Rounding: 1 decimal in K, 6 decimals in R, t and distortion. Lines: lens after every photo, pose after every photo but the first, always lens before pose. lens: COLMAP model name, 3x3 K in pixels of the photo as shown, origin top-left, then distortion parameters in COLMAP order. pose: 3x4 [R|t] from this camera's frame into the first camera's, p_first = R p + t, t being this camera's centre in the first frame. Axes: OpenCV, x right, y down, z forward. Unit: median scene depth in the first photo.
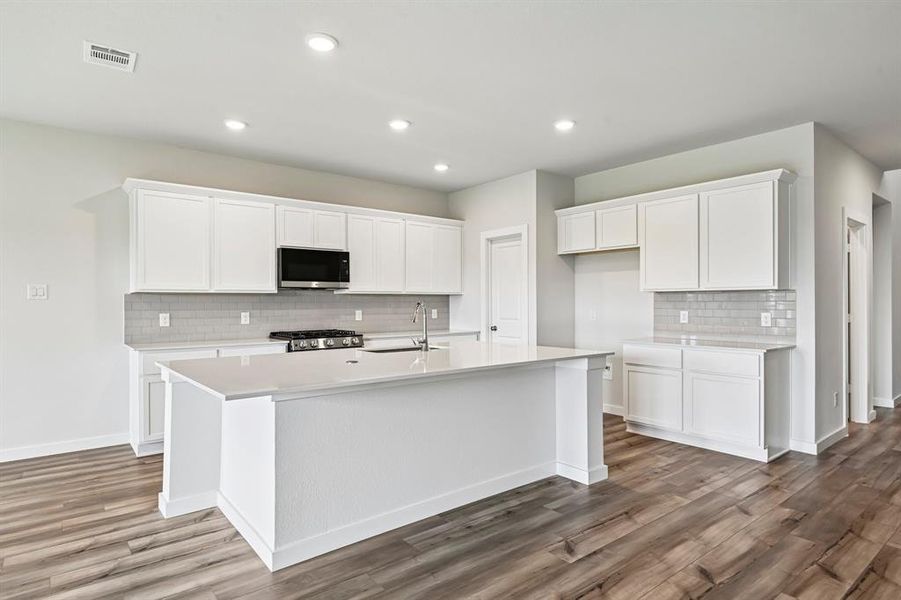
lens RADIAL K [[499.5, 0, 452.6], [0, 499.5, 305.5], [0, 0, 1]] dist [-0.000914, -0.001004]
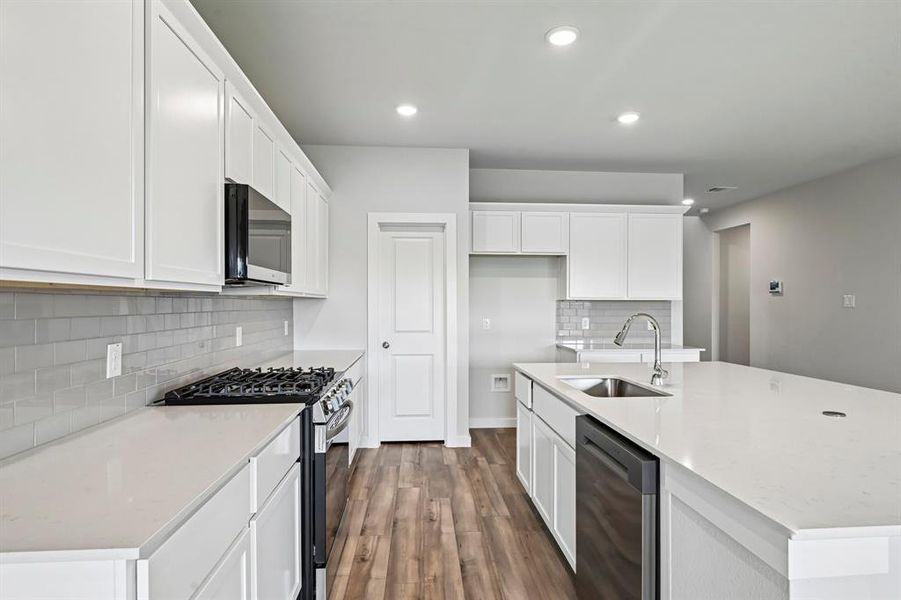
lens RADIAL K [[499.5, 0, 452.6], [0, 499.5, 305.5], [0, 0, 1]] dist [-0.000914, -0.001004]
pose [[0.570019, 0.002733, 0.821627, -0.569770], [0.001206, 0.999991, -0.004163, -0.011735], [-0.821630, 0.003364, 0.570011, 0.600880]]
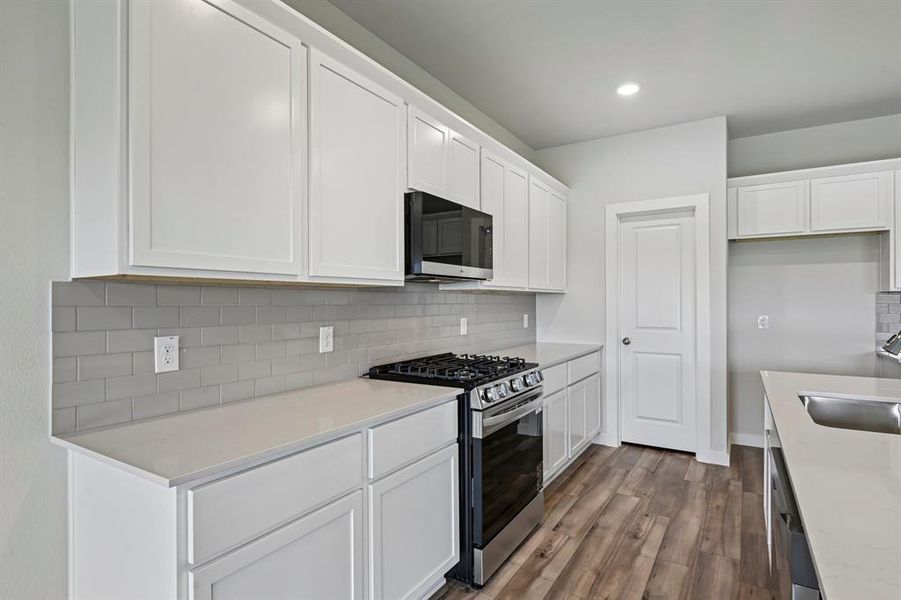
lens RADIAL K [[465.9, 0, 450.5], [0, 465.9, 300.0], [0, 0, 1]] dist [0.000298, -0.000805]
pose [[0.945018, 0.004223, 0.326991, -0.448022], [-0.000882, 0.999946, -0.010366, -0.006837], [-0.327017, 0.009508, 0.944971, 0.552933]]
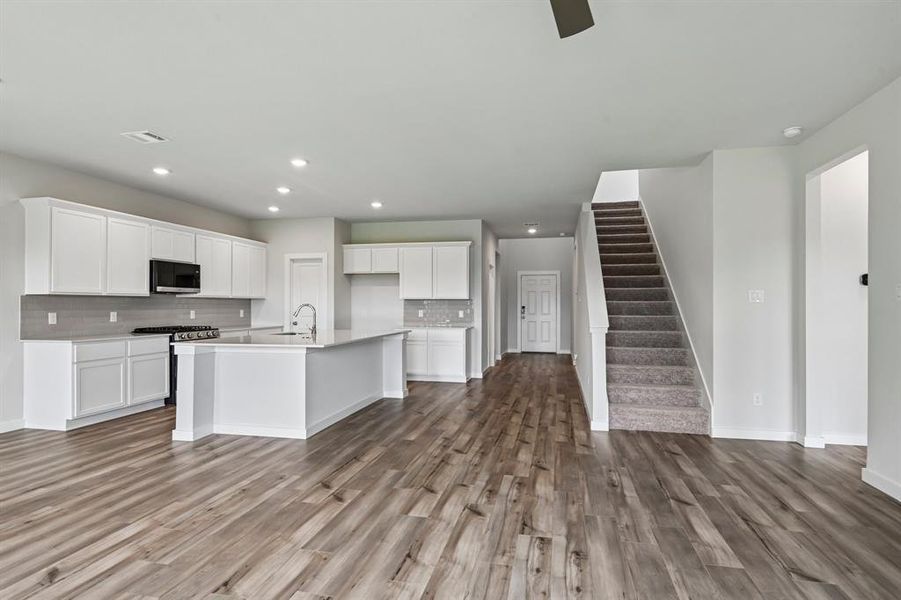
lens RADIAL K [[481.6, 0, 459.4], [0, 481.6, 302.1], [0, 0, 1]] dist [-0.001998, -0.001447]
pose [[0.771199, 0.009336, 0.636526, -0.509216], [-0.000534, 0.999902, -0.014019, 0.006079], [-0.636594, 0.010472, 0.771128, -0.401325]]
